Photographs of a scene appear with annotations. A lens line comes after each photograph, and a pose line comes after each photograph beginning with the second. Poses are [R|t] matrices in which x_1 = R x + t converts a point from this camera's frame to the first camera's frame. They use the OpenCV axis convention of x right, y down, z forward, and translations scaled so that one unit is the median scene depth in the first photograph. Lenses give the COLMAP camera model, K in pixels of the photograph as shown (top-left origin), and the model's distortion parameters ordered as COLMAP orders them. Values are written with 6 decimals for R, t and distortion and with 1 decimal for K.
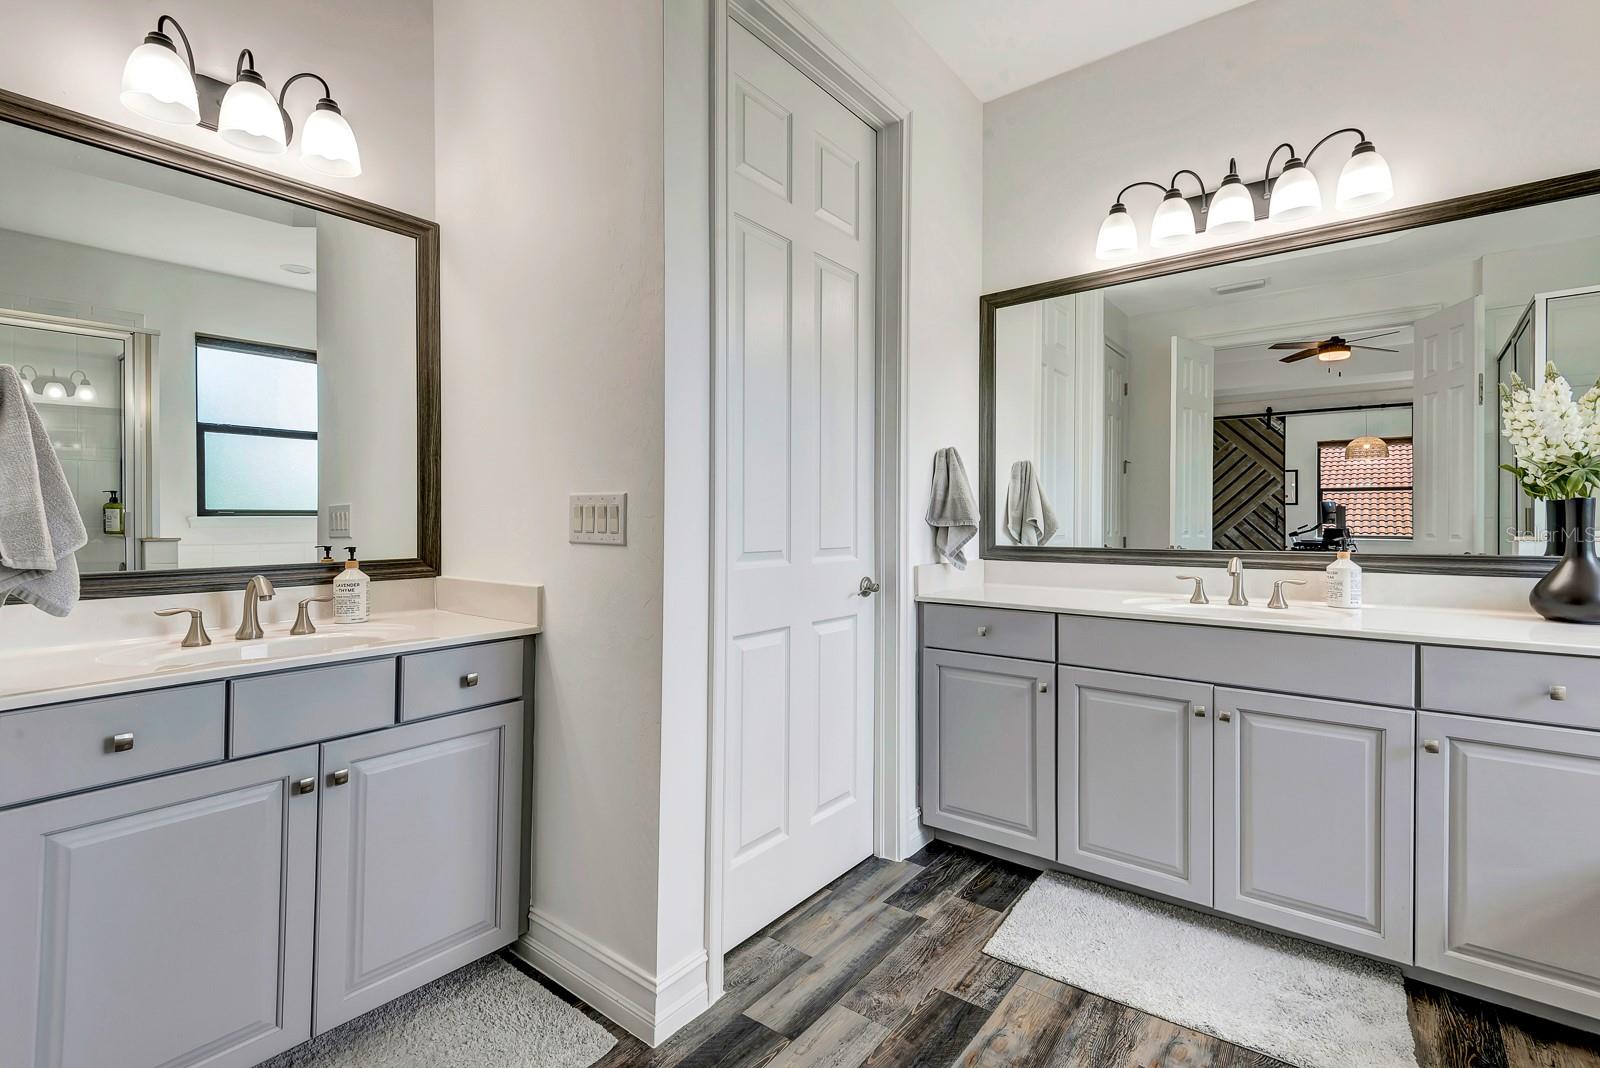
lens RADIAL K [[728.8, 0, 805.6], [0, 728.8, 525.0], [0, 0, 1]] dist [0.039481, -0.021515]
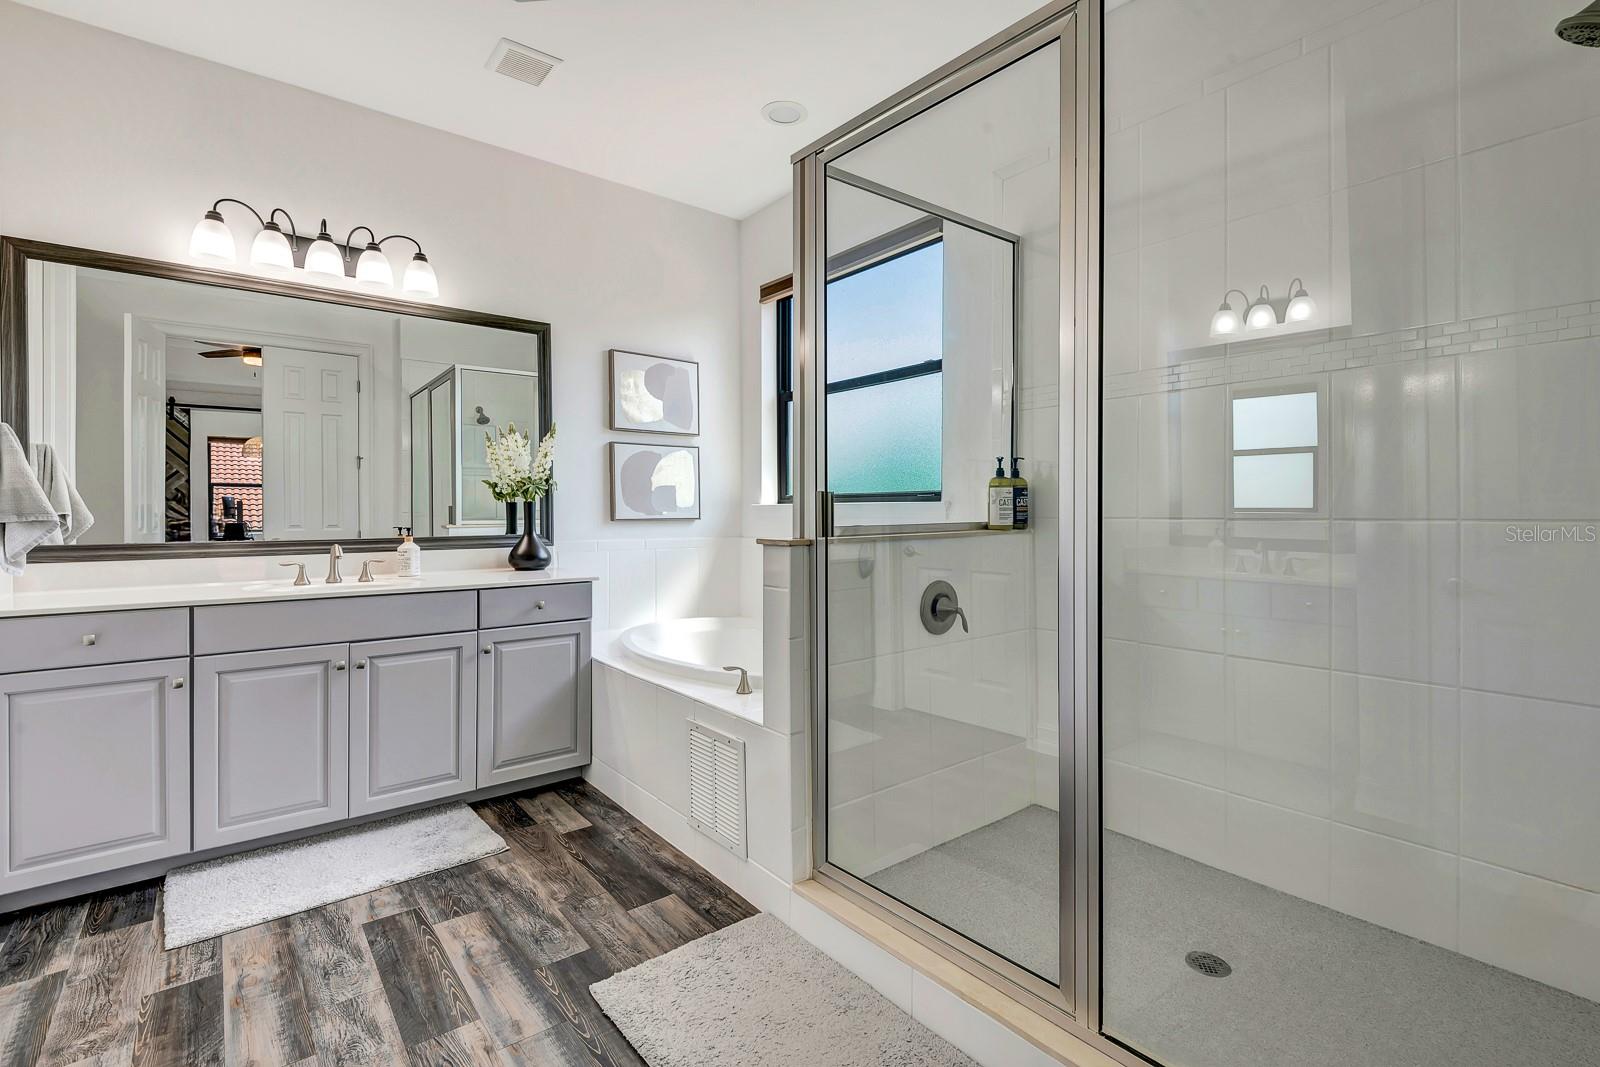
lens RADIAL K [[728.8, 0, 805.6], [0, 728.8, 524.5], [0, 0, 1]] dist [0.039481, -0.021515]
pose [[0.235148, -0.016067, 0.971827, -0.479473], [0.010581, 0.999846, 0.013970, 0.002018], [-0.971902, 0.006998, 0.235282, -0.067531]]
